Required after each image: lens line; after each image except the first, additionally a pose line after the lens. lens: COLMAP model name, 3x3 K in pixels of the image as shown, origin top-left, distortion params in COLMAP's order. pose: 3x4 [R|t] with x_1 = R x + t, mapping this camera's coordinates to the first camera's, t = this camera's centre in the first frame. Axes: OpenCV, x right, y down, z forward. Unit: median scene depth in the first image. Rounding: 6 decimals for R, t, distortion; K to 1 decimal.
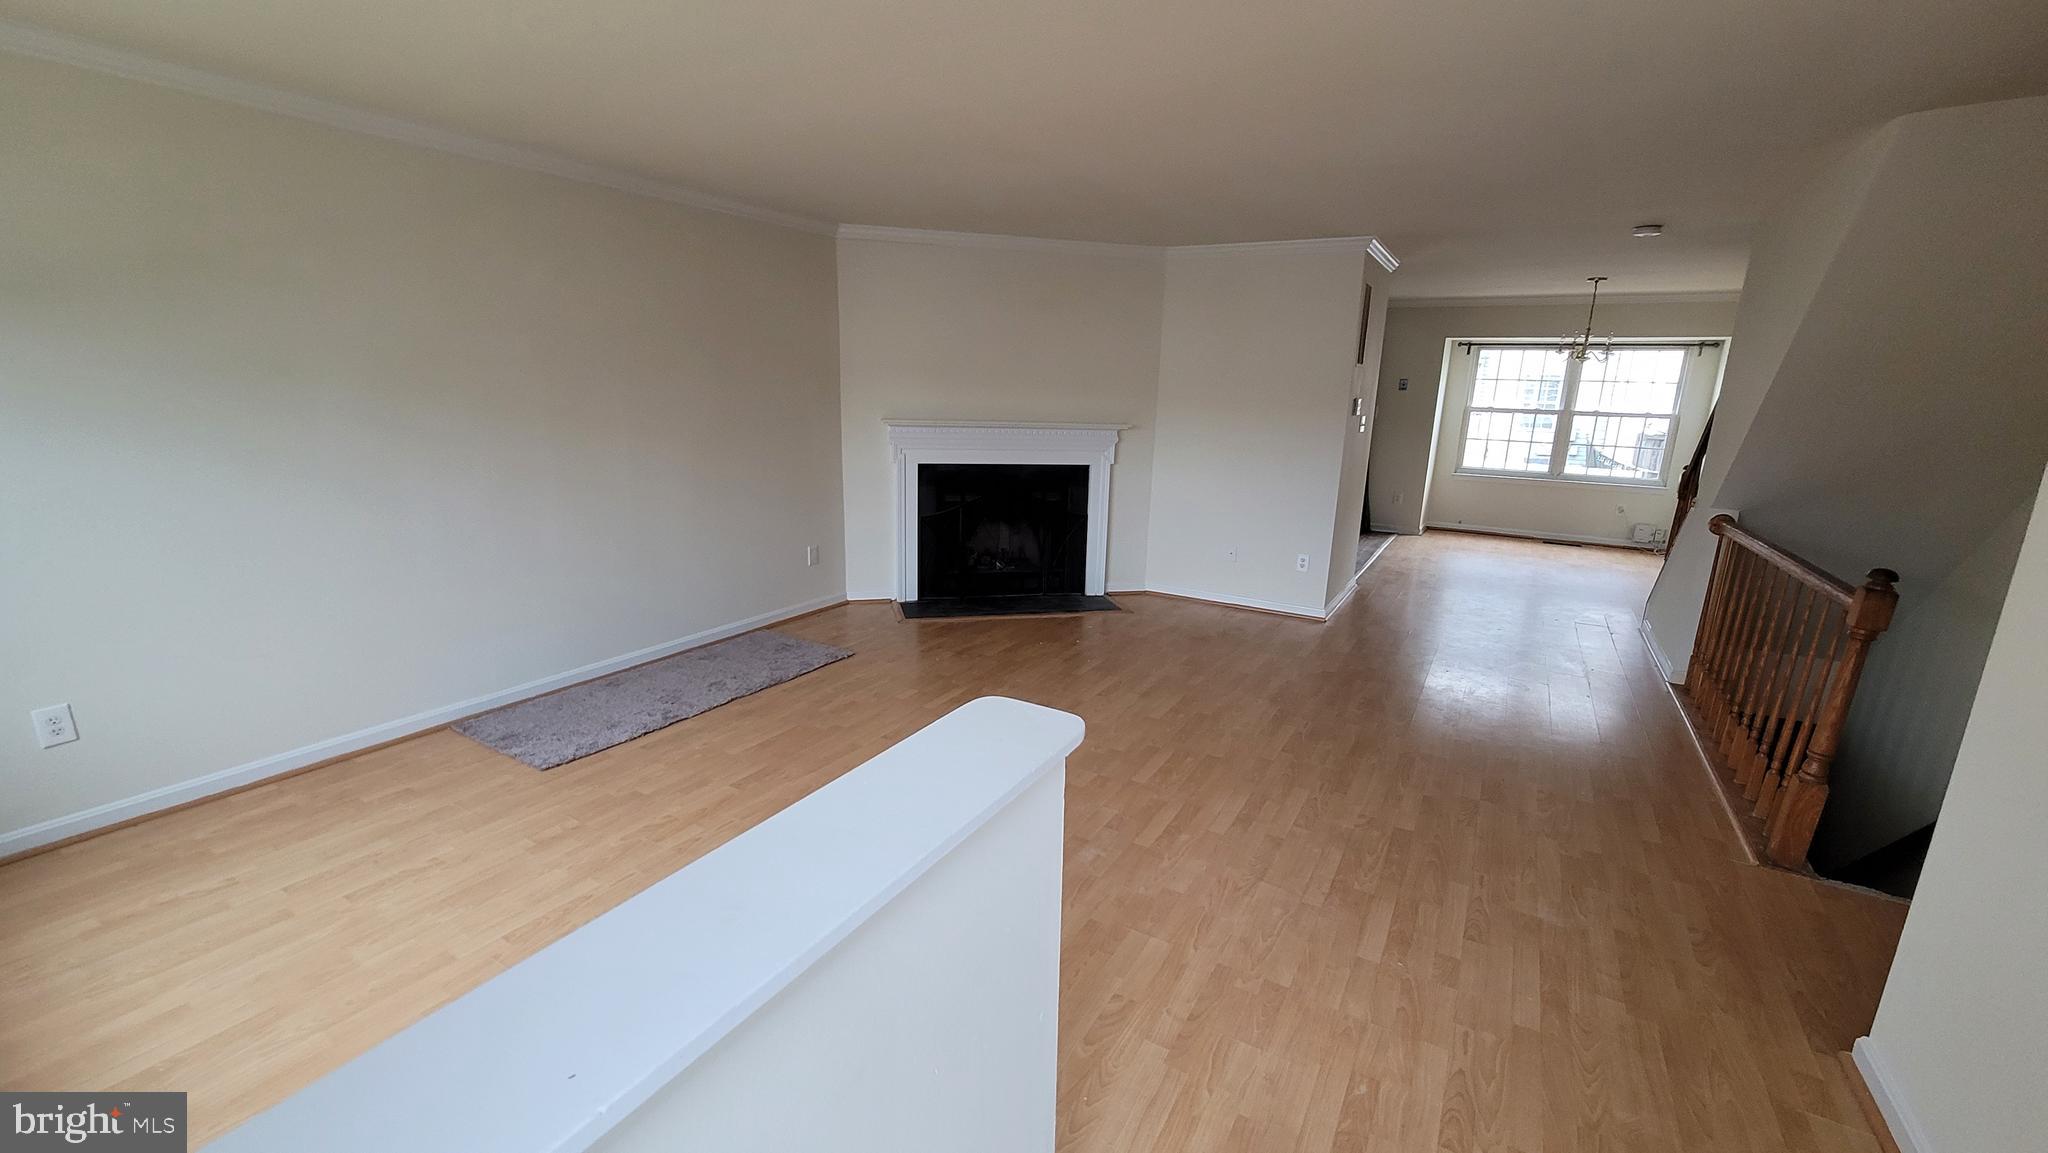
lens RADIAL K [[836.4, 0, 1014.6], [0, 836.4, 578.7], [0, 0, 1]] dist [-0.001912, -0.000294]
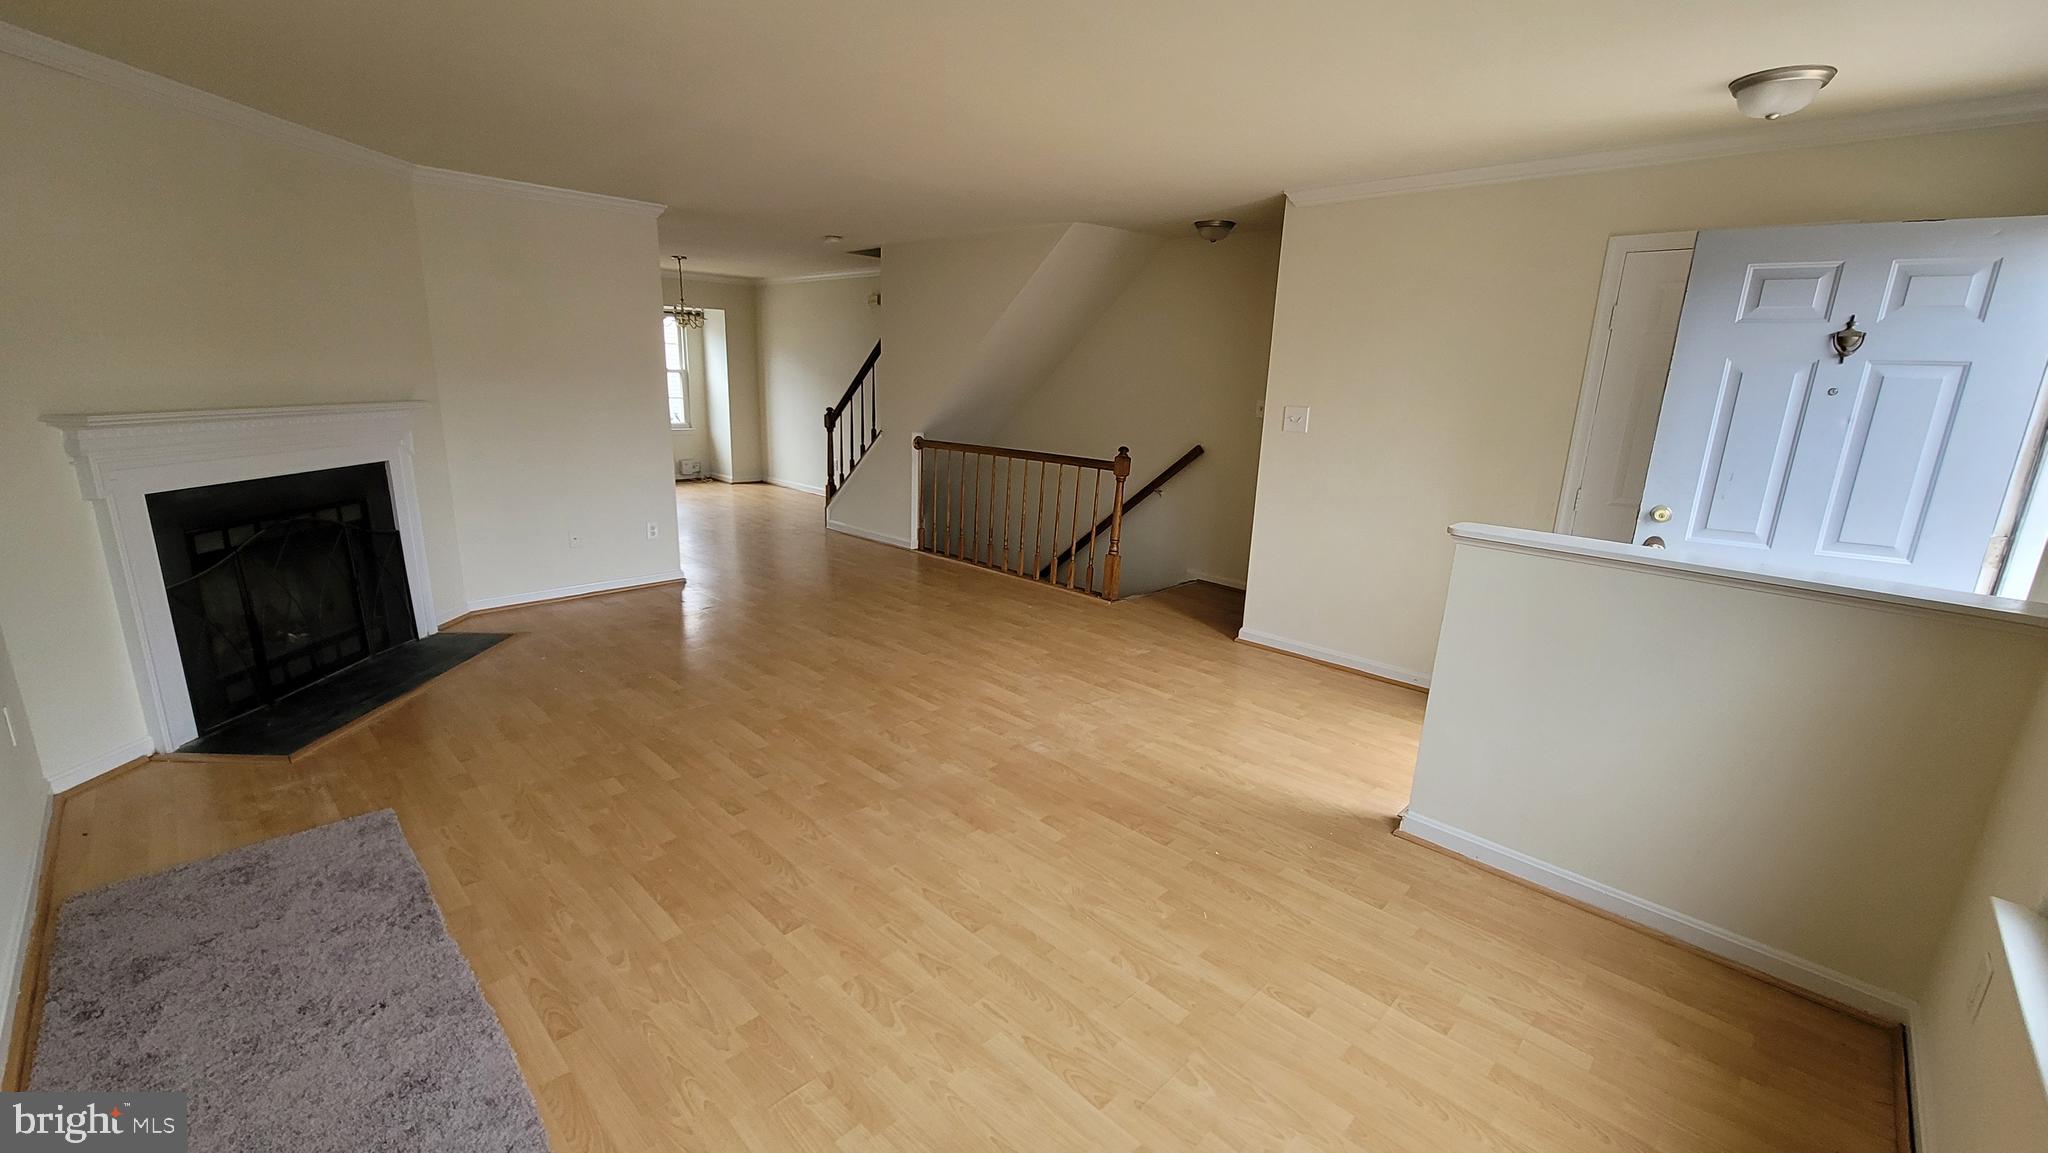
lens RADIAL K [[836.4, 0, 1014.6], [0, 836.4, 578.7], [0, 0, 1]] dist [-0.001912, -0.000294]
pose [[0.236532, -0.253313, 0.938022, -0.708282], [0.200019, 0.957434, 0.208118, -0.120479], [-0.950813, 0.138396, 0.277131, 0.460731]]
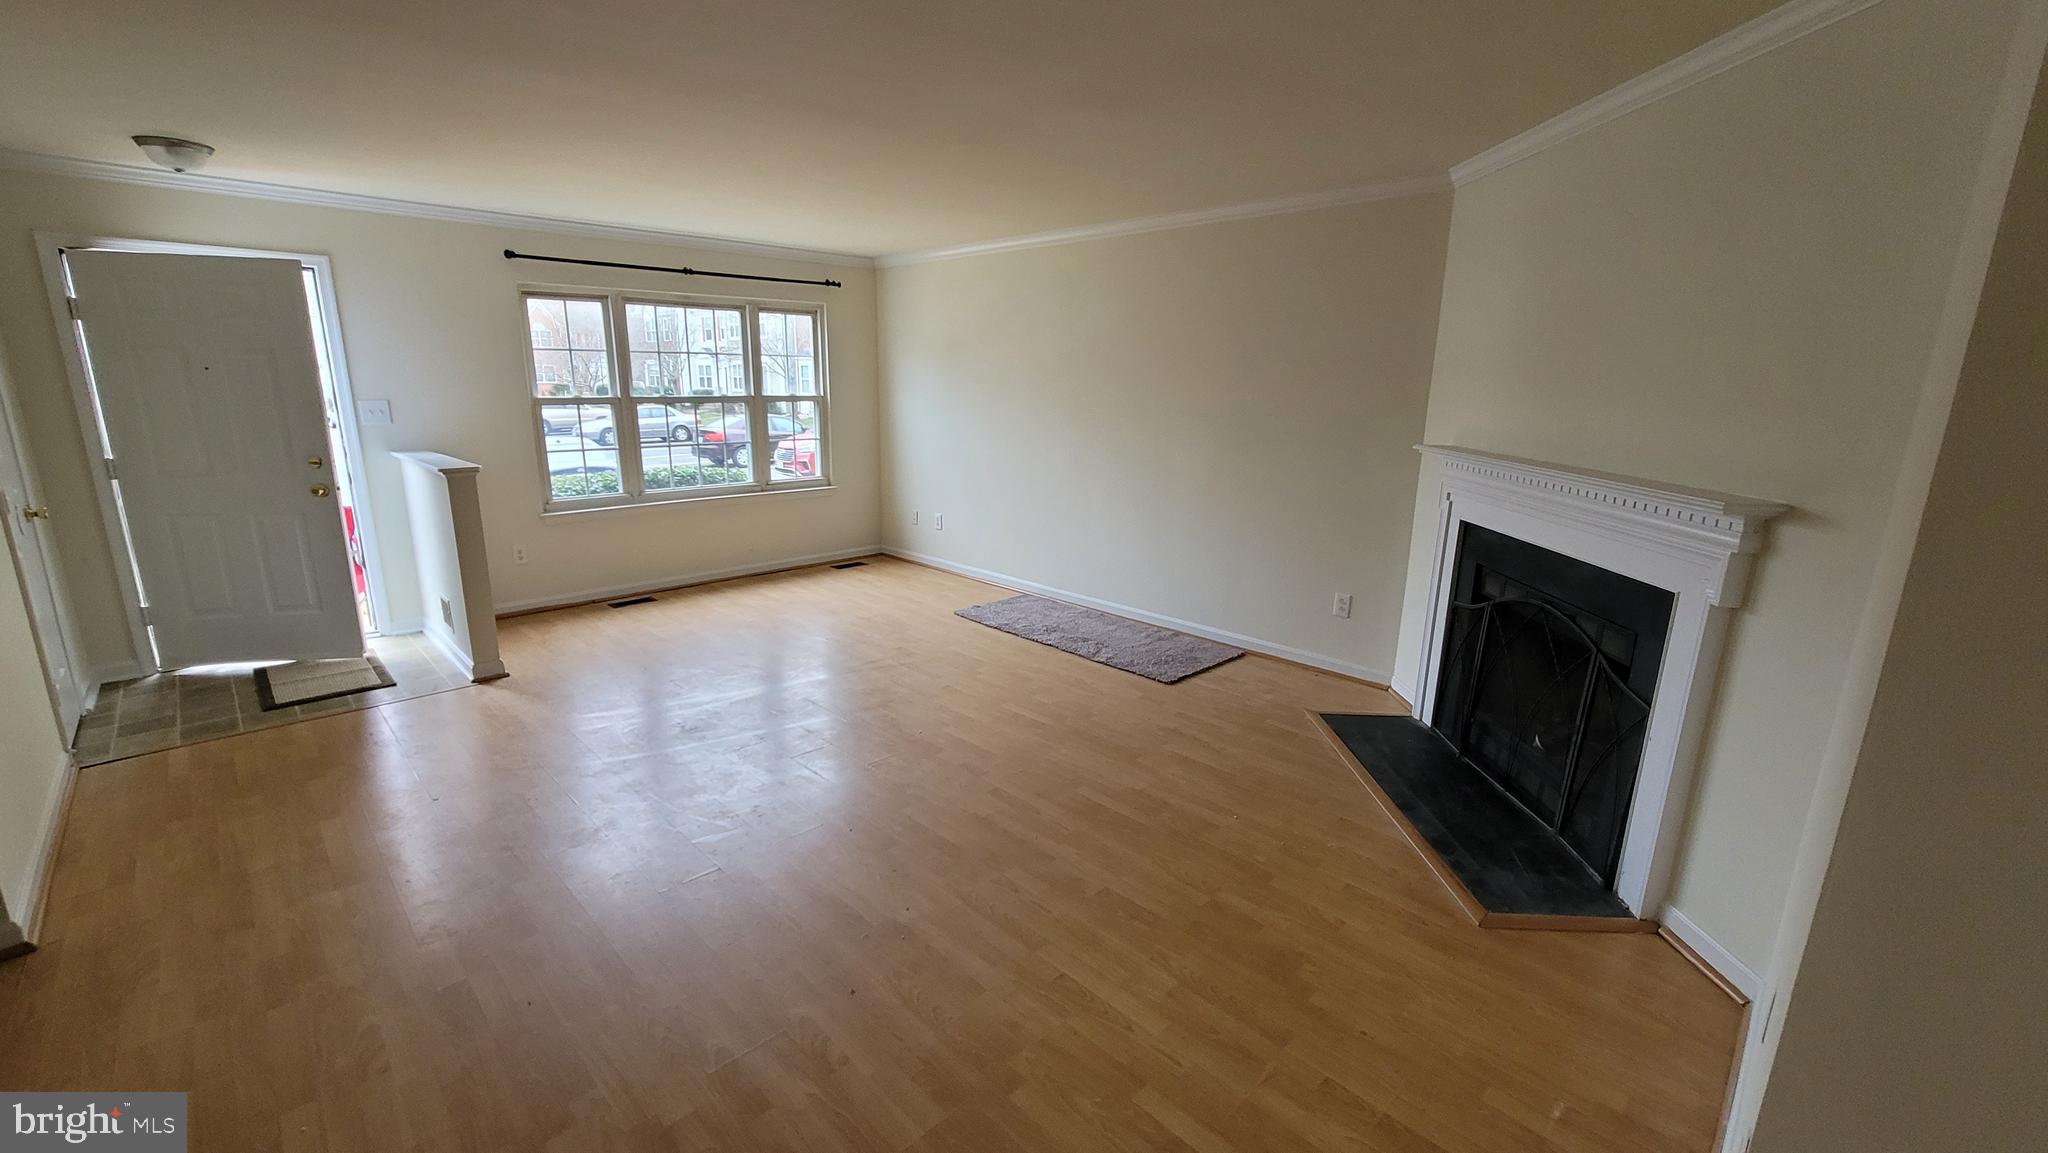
lens RADIAL K [[836.4, 0, 1014.6], [0, 836.4, 578.7], [0, 0, 1]] dist [-0.001912, -0.000294]
pose [[-0.262121, 0.198008, -0.944503, 0.813643], [-0.244359, 0.933210, 0.263455, -0.253922], [0.933585, 0.299855, -0.196229, 1.164313]]
